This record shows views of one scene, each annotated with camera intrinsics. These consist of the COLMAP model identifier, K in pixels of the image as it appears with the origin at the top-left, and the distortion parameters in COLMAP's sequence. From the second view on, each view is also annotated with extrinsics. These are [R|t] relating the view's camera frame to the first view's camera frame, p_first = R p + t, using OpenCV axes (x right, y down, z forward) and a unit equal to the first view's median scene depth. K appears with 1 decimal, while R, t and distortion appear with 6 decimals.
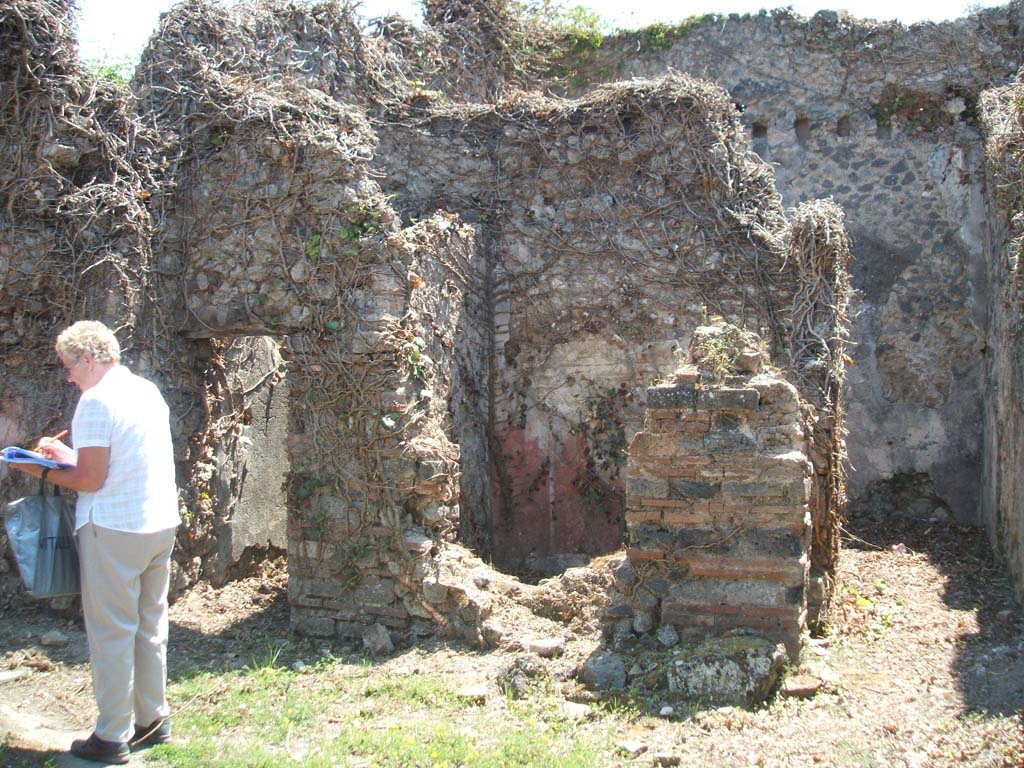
lens RADIAL K [[1151.8, 0, 512.0], [0, 1151.8, 384.0], [0, 0, 1]] dist [-0.148025, -0.031873]
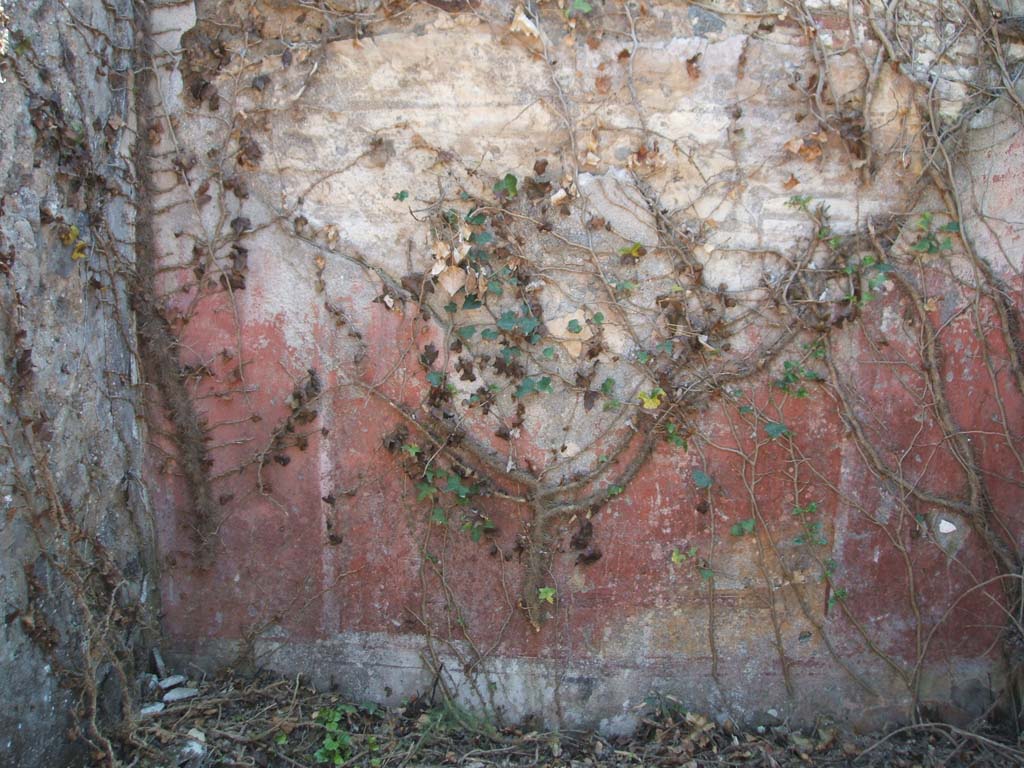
lens RADIAL K [[1151.8, 0, 512.0], [0, 1151.8, 384.0], [0, 0, 1]] dist [-0.148025, -0.031873]
pose [[0.962253, -0.026236, 0.270888, -0.004966], [-0.025749, 0.982102, 0.186583, 0.001057], [-0.270935, -0.186515, 0.944355, 0.658455]]
